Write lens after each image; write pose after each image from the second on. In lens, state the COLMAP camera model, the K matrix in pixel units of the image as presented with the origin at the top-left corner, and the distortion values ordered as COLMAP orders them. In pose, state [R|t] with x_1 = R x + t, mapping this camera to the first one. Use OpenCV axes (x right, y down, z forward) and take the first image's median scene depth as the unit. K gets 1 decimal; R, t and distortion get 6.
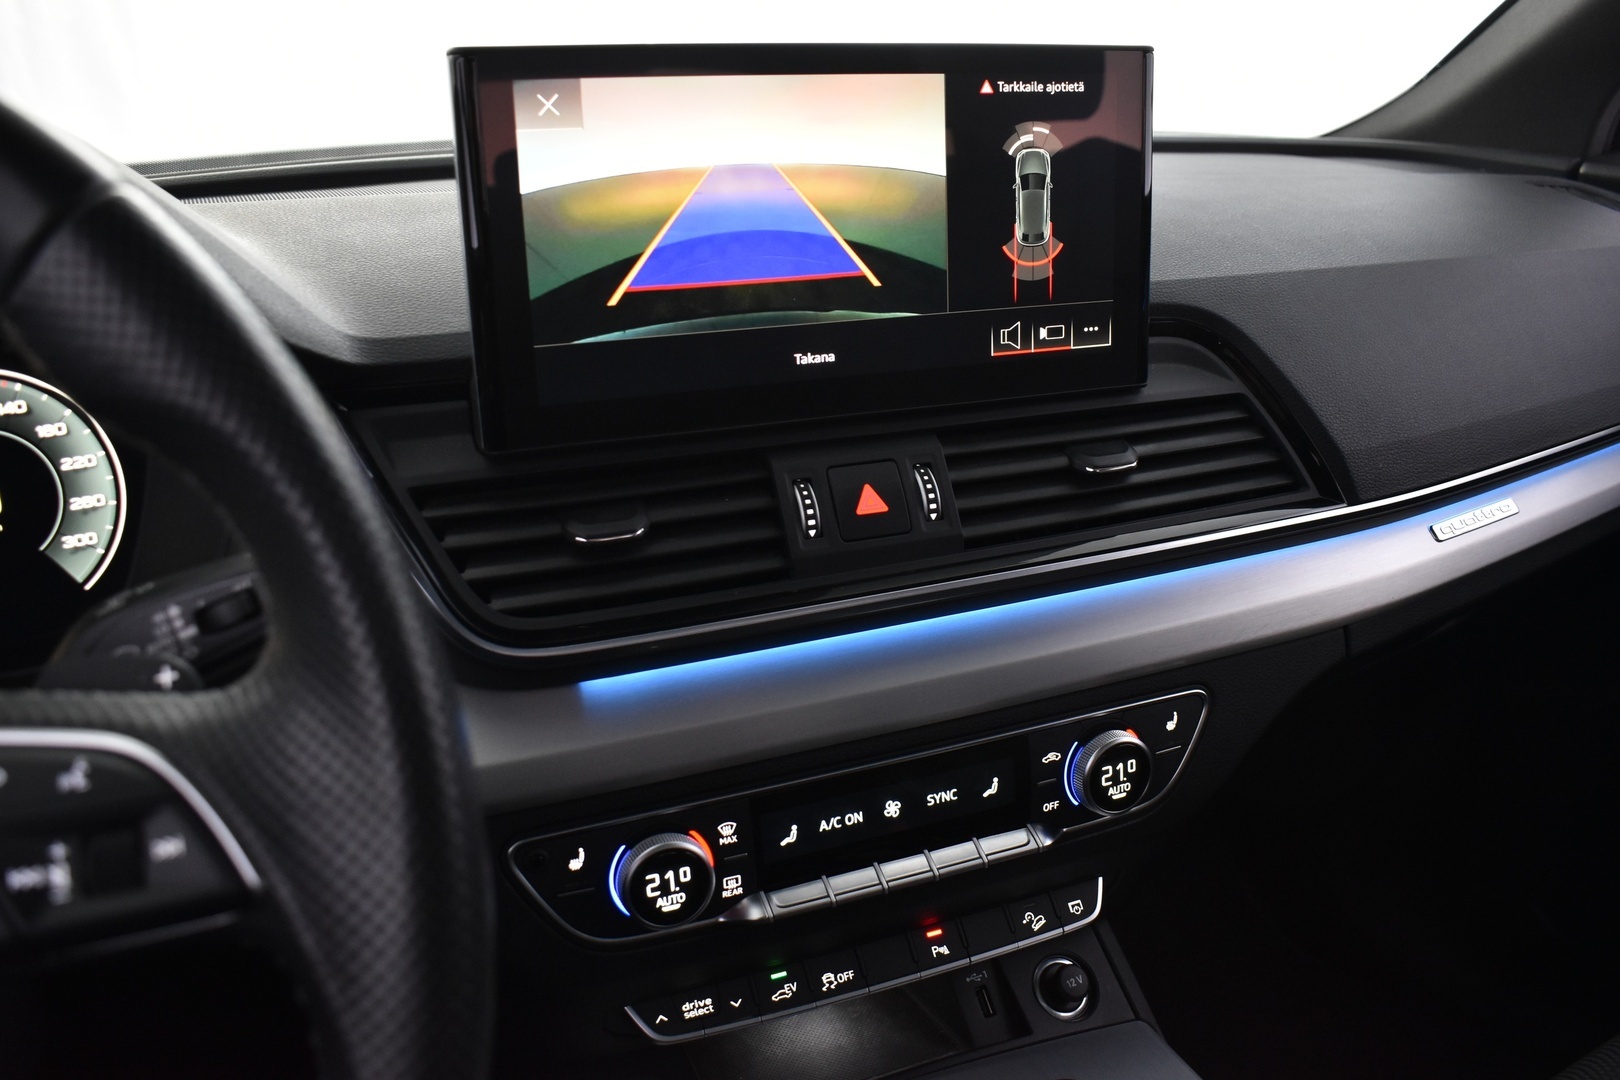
lens RADIAL K [[1324.1, 0, 810.0], [0, 1324.1, 540.0], [0, 0, 1]] dist [-0.089422, -0.006338]
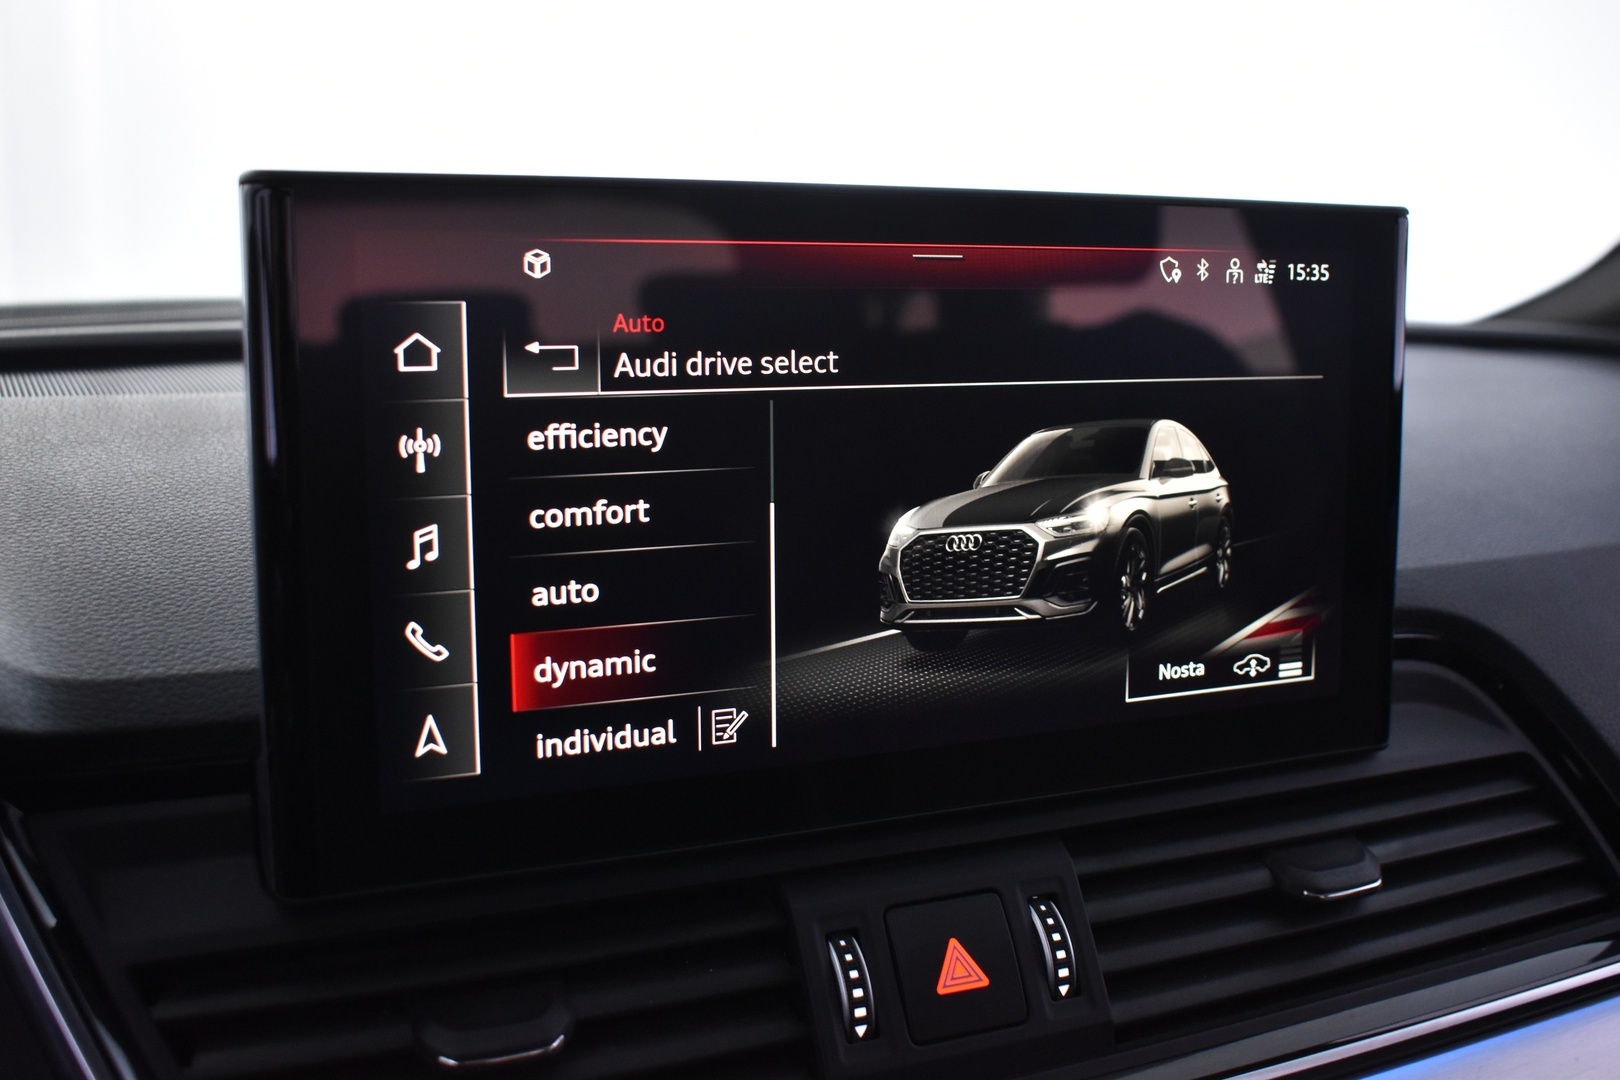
lens RADIAL K [[1679.3, 0, 810.0], [0, 1679.3, 540.0], [0, 0, 1]] dist [-0.088181, -0.004969]
pose [[0.998046, 0.021903, 0.058527, -0.063770], [-0.013106, 0.989100, -0.146664, -0.103930], [-0.061101, 0.145610, 0.987453, 0.262660]]
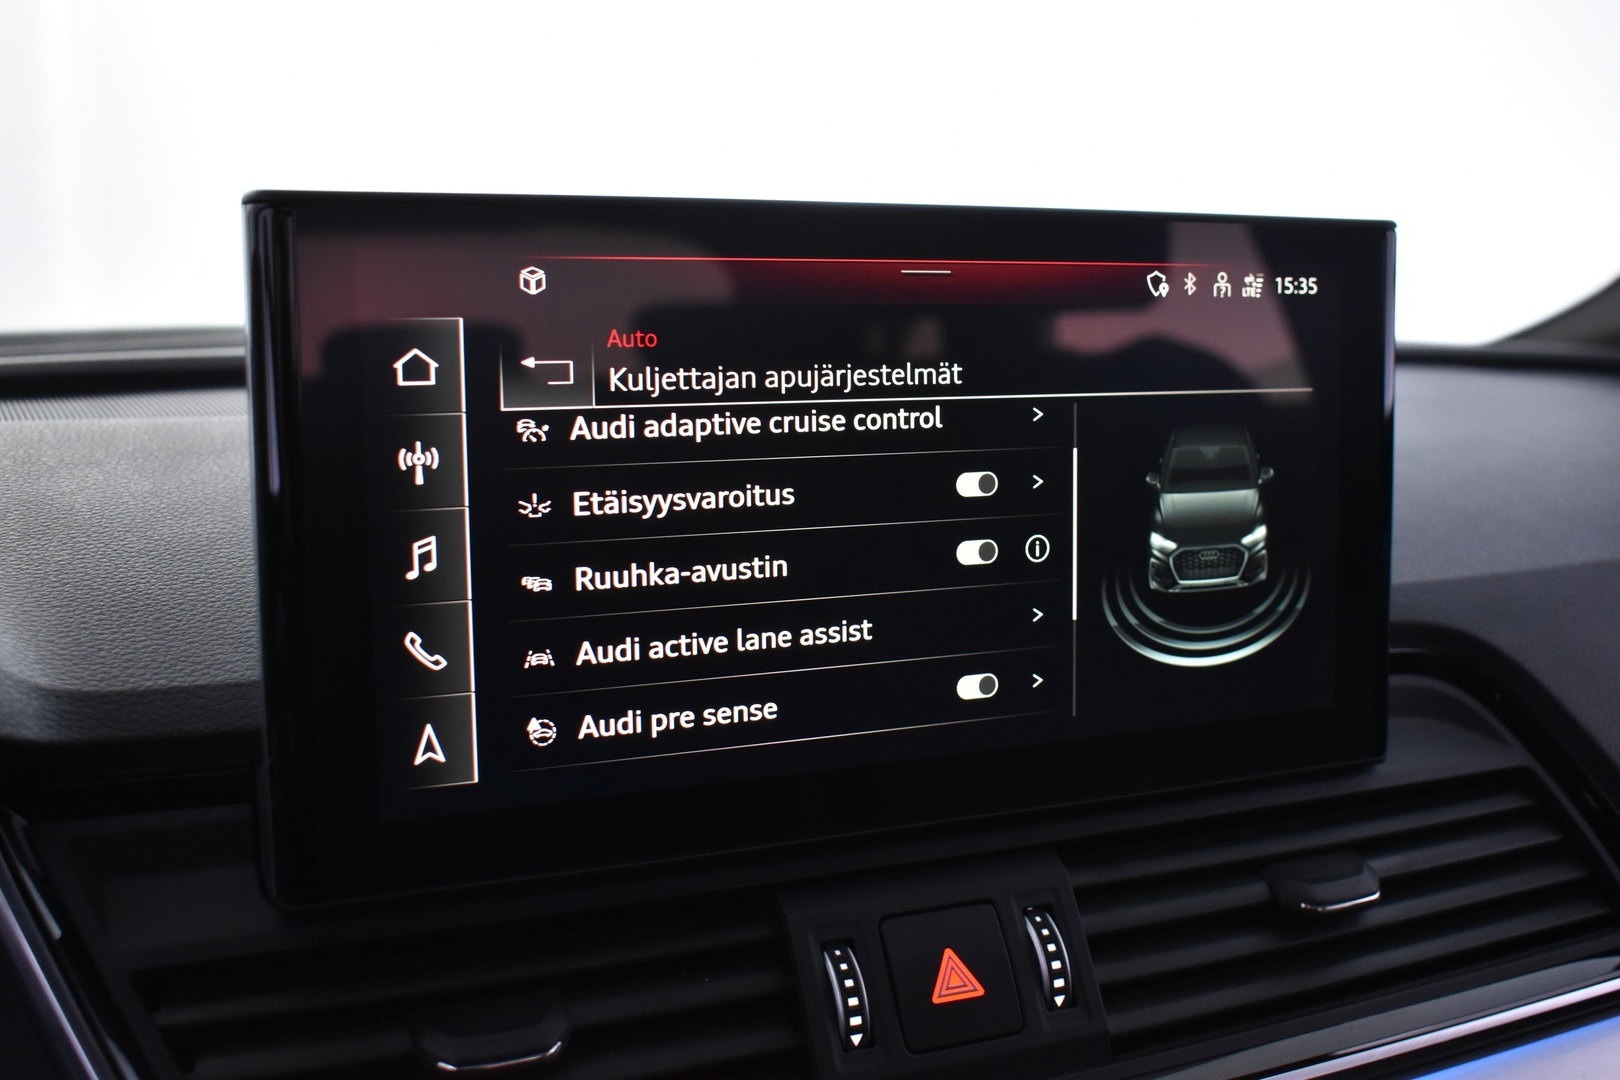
lens RADIAL K [[1764.9, 0, 810.0], [0, 1764.9, 540.0], [0, 0, 1]] dist [-0.082183, -0.012692]
pose [[0.998309, 0.015984, 0.055888, -0.061326], [-0.006172, 0.985164, -0.171505, -0.084085], [-0.057801, 0.170870, 0.983597, 0.220525]]
